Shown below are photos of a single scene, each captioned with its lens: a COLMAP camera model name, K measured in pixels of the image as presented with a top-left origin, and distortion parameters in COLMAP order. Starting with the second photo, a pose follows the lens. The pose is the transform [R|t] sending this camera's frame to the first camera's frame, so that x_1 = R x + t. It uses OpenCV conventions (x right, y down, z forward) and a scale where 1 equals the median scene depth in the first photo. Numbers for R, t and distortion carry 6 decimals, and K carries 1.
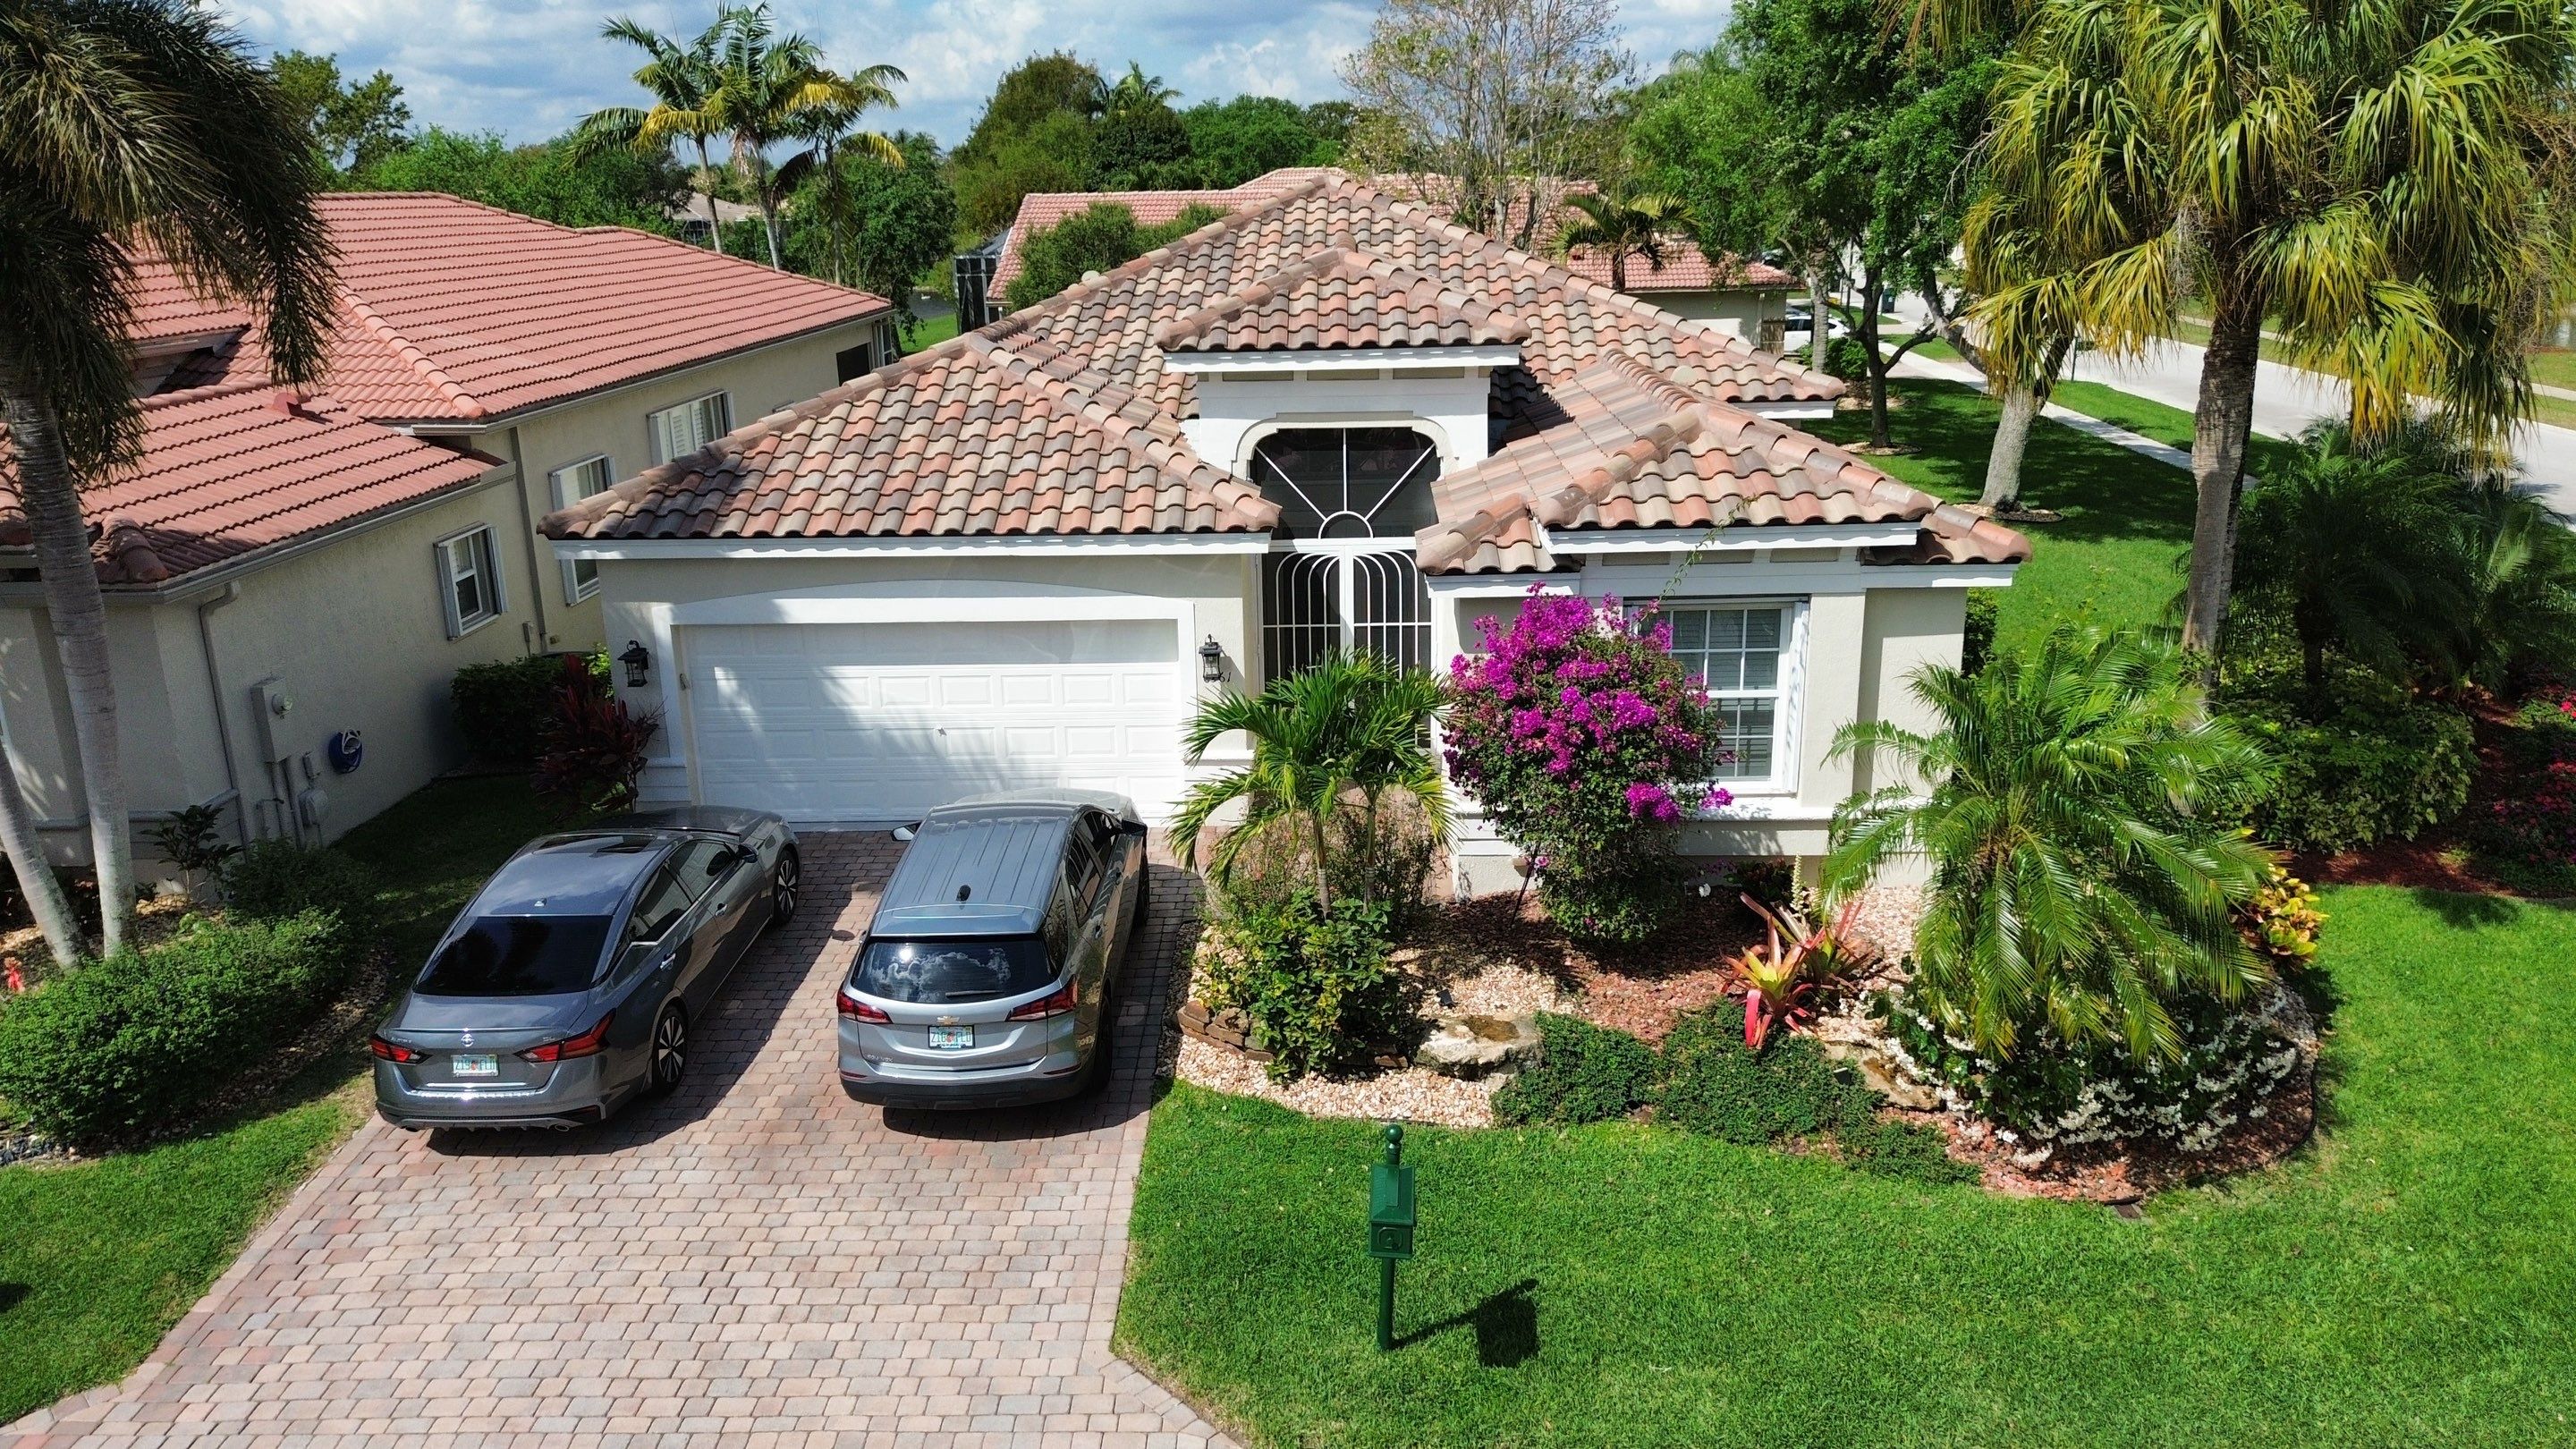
lens RADIAL K [[1848.5, 0, 1288.0], [0, 1848.5, 721.7], [0, 0, 1]] dist [0.036027, -0.037240]
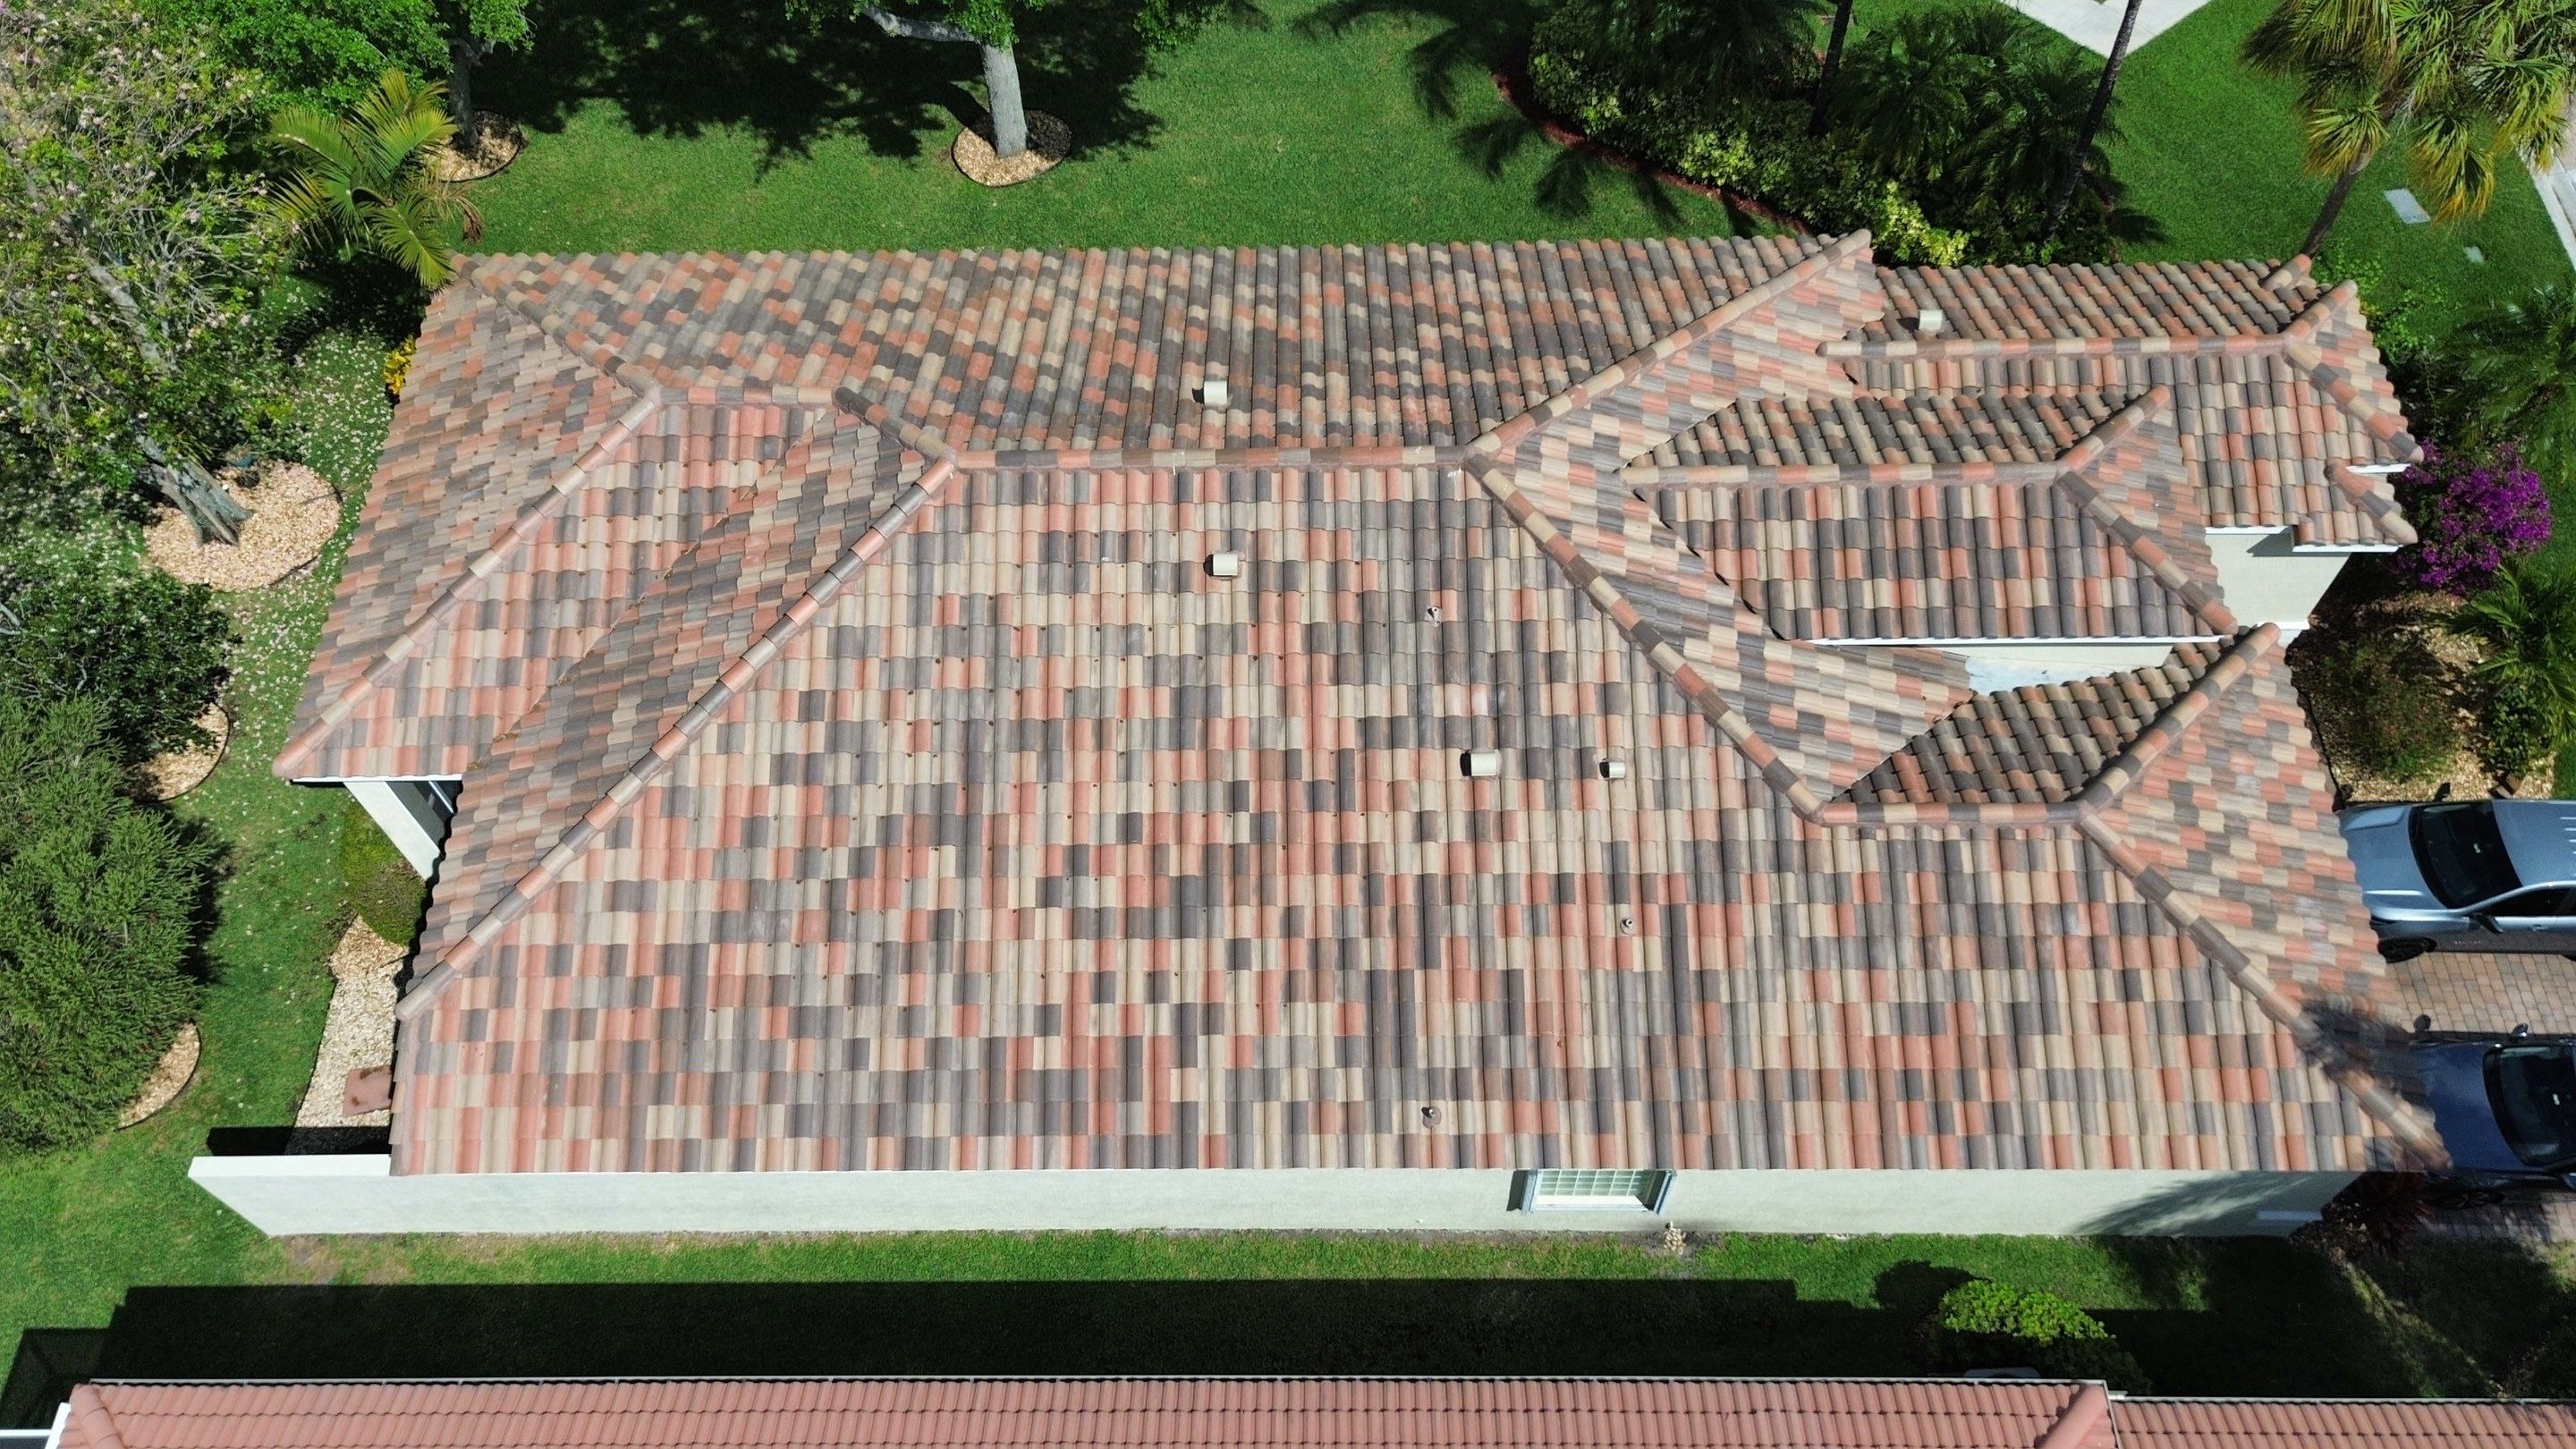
lens RADIAL K [[2021.8, 0, 1284.8], [0, 2021.8, 729.3], [0, 0, 1]] dist [0.039524, -0.035807]
pose [[-0.025586, -0.831201, 0.555384, -0.783380], [0.312019, 0.521171, 0.794371, -1.319817], [-0.949731, 0.193615, 0.246016, 1.219025]]
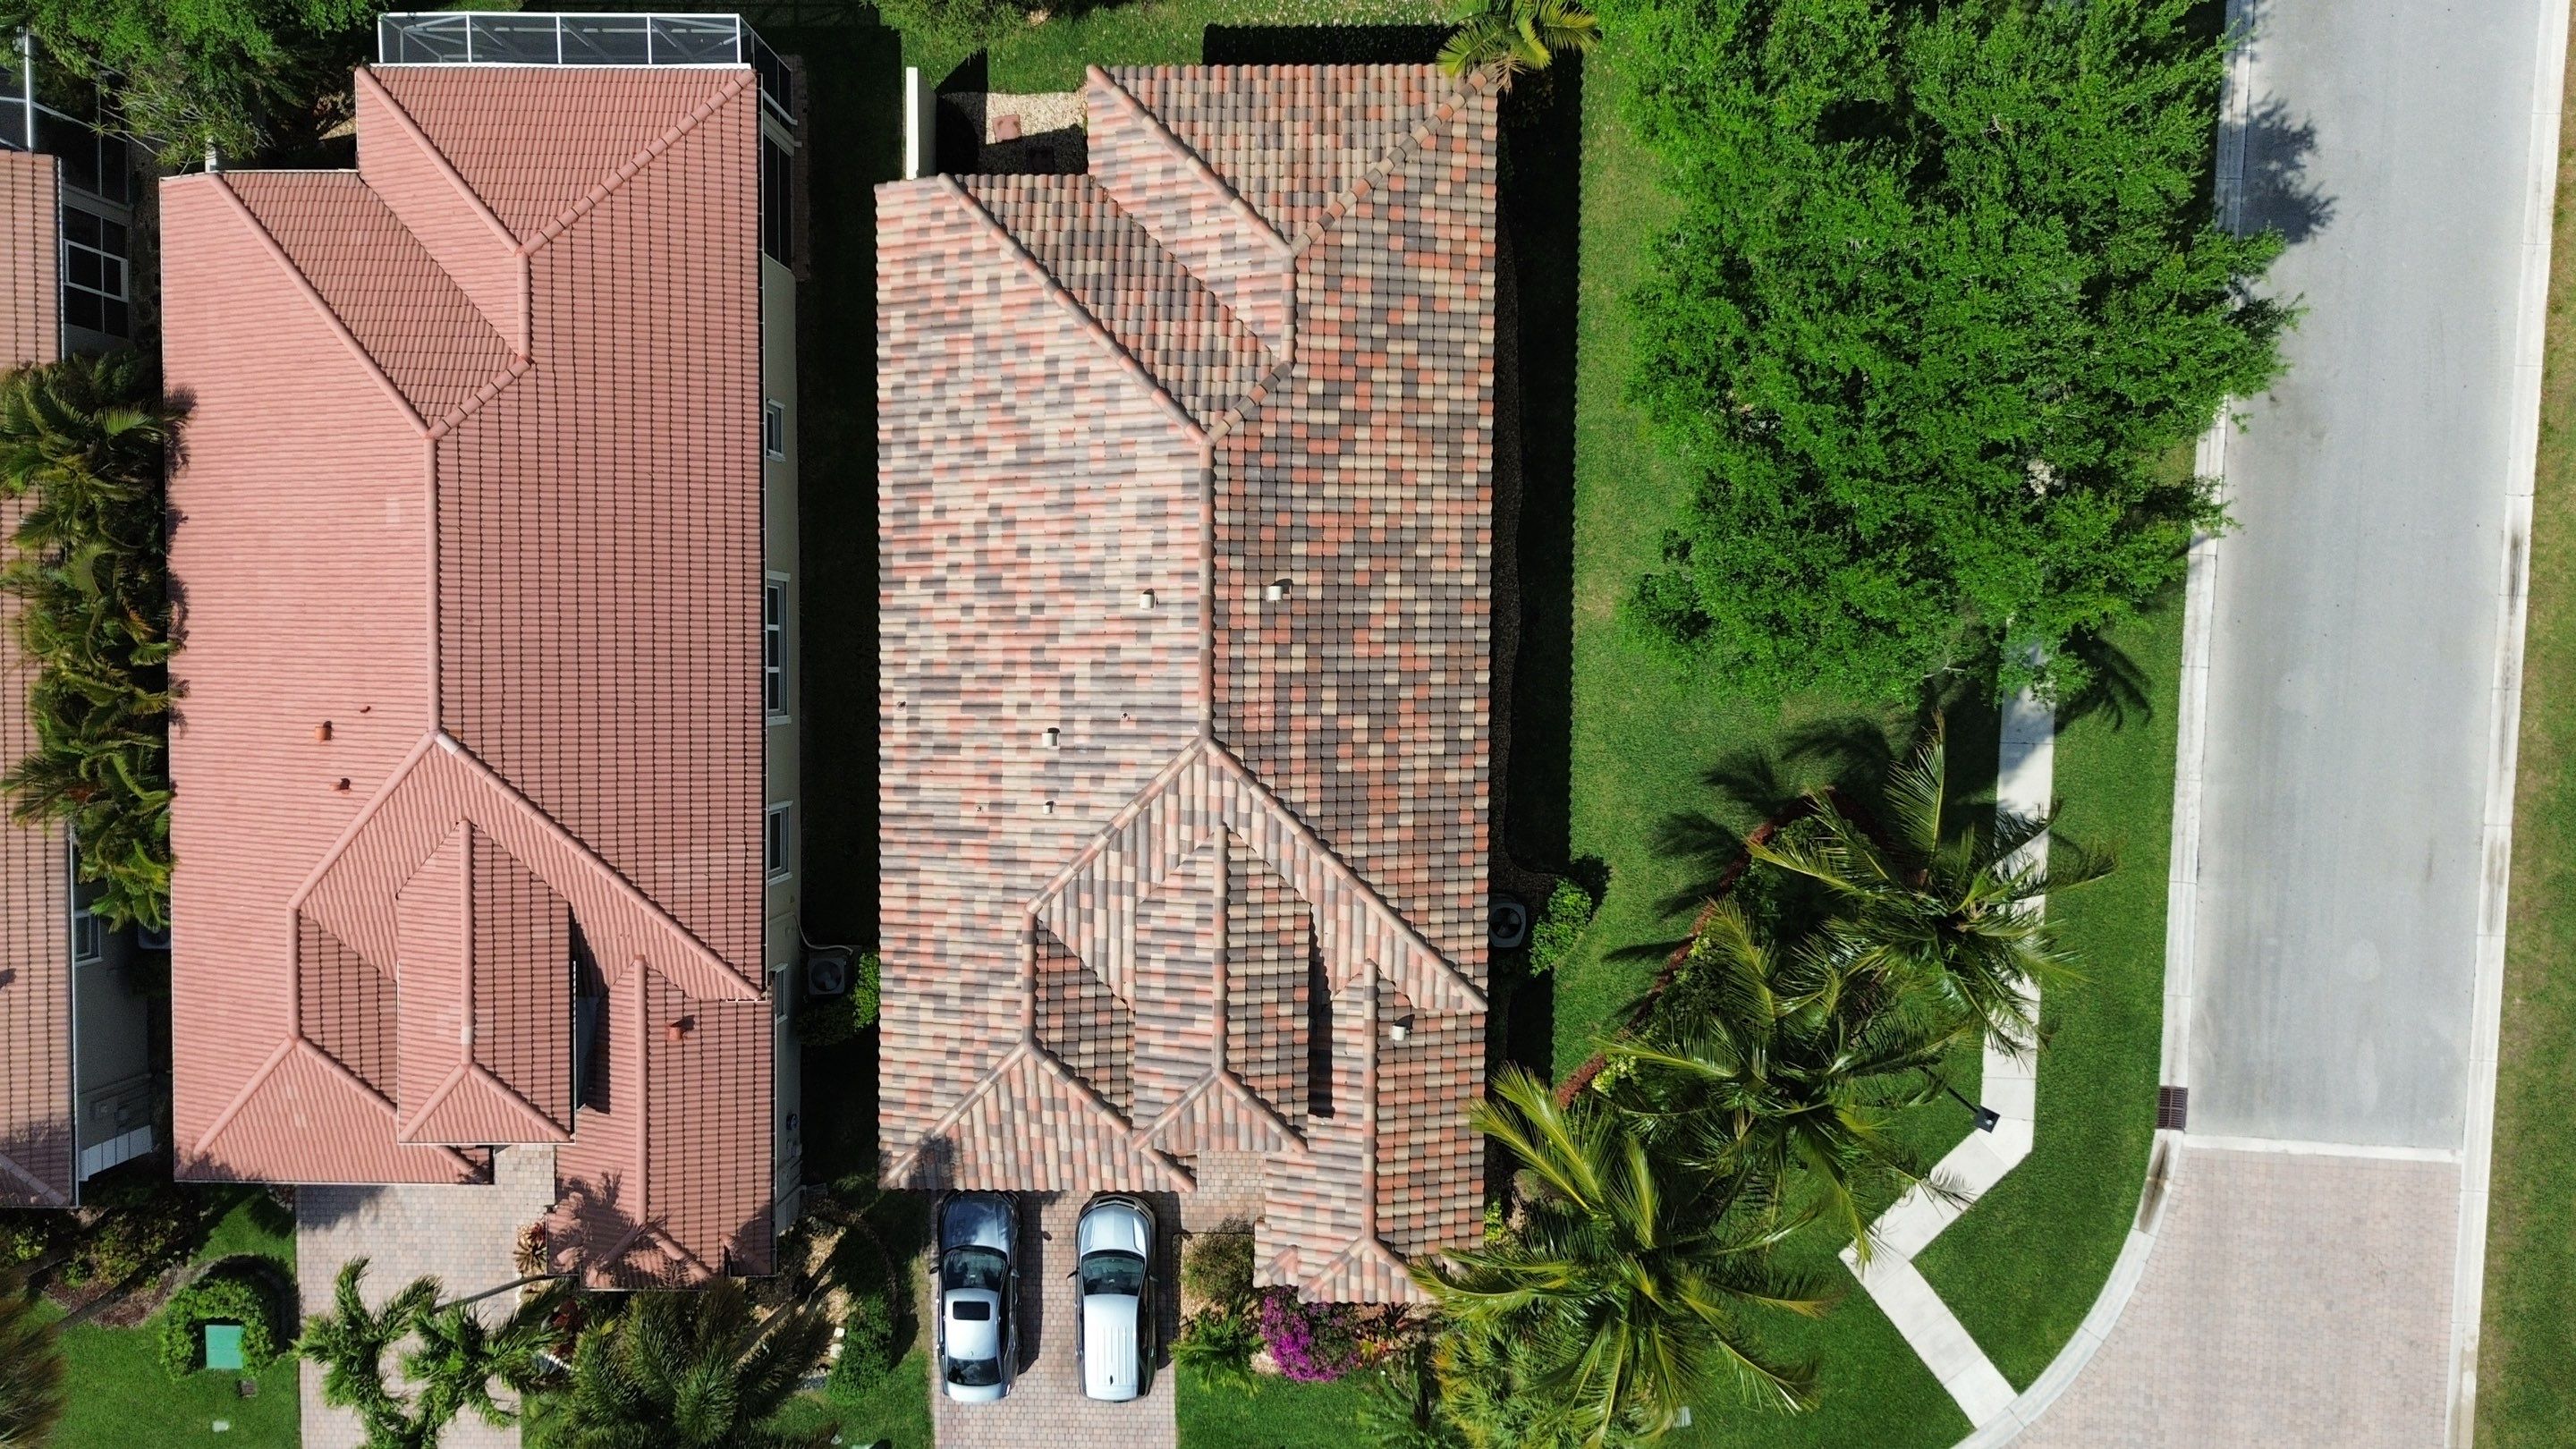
lens RADIAL K [[1848.5, 0, 1282.9], [0, 1848.5, 730.2], [0, 0, 1]] dist [0.036027, -0.037240]
pose [[0.999407, -0.027756, -0.020367, 0.152544], [0.026614, 0.247591, 0.968499, -2.305550], [-0.021839, -0.968467, 0.248183, 0.901470]]
